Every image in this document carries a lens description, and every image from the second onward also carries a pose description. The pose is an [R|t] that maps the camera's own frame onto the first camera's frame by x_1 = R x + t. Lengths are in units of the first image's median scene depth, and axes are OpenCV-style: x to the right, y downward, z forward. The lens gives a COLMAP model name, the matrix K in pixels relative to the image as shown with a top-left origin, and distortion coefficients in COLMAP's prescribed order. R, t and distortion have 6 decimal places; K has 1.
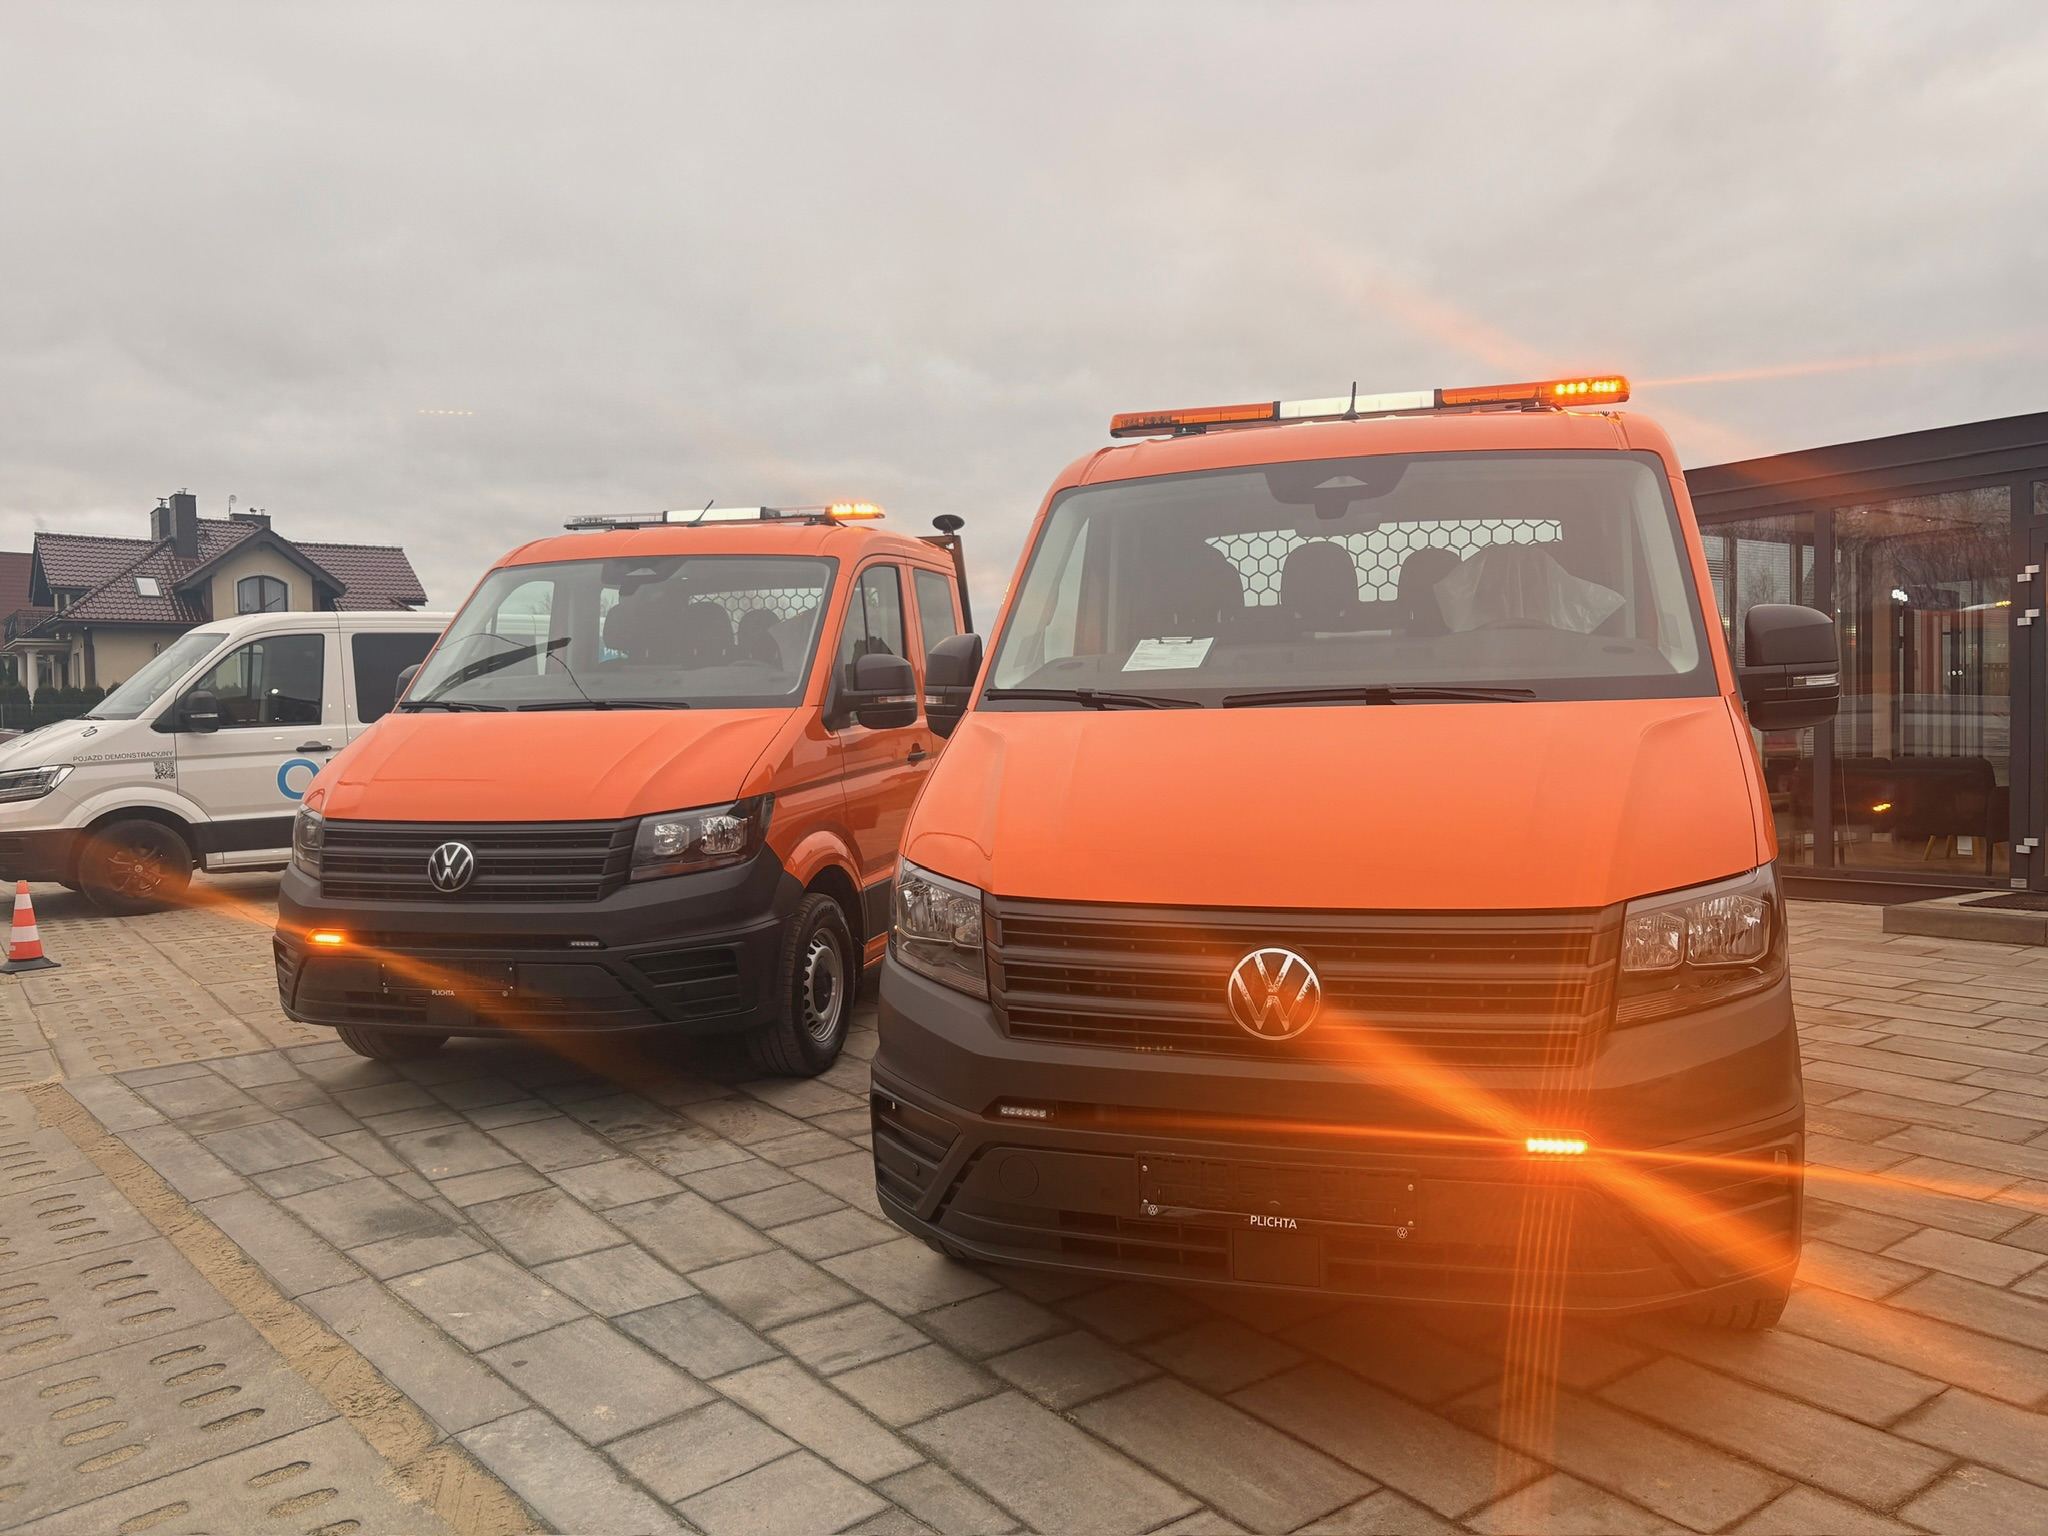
lens RADIAL K [[1530.9, 0, 1020.5], [0, 1530.9, 780.8], [0, 0, 1]] dist [0.034060, -0.004880]
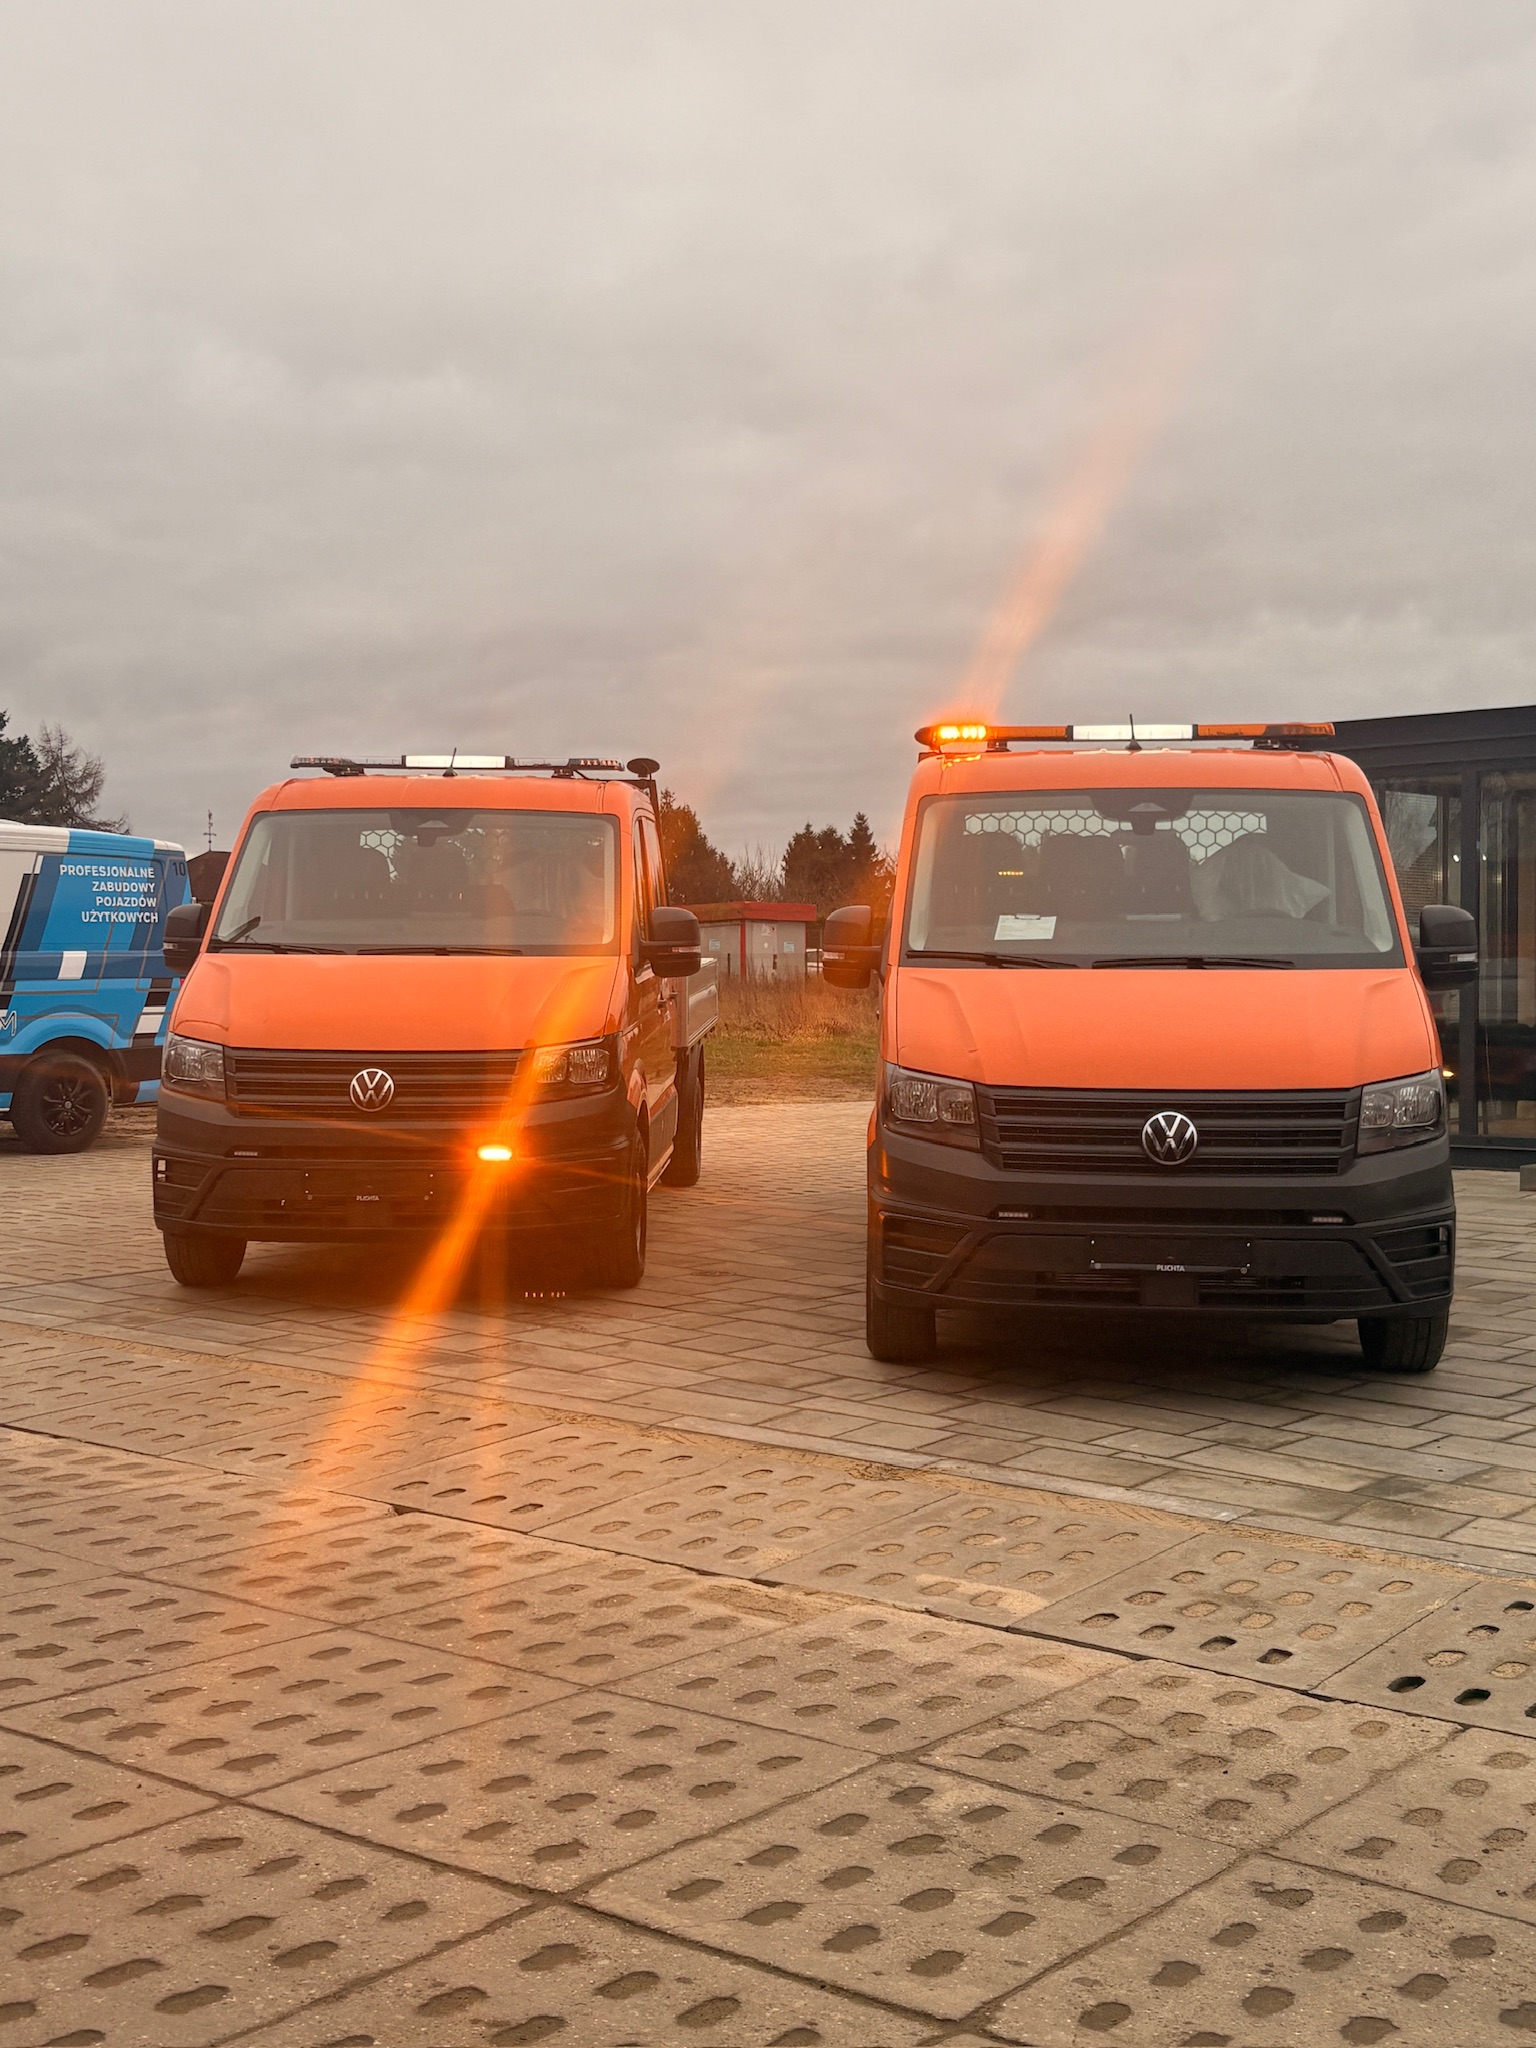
lens RADIAL K [[2547.3, 0, 769.0], [0, 2547.3, 1019.2], [0, 0, 1]] dist [0.170322, 0.000000]
pose [[0.976971, 0.014852, 0.212856, -0.611170], [-0.010927, 0.999748, -0.019606, 0.046378], [-0.213094, 0.016829, 0.976887, -1.177909]]
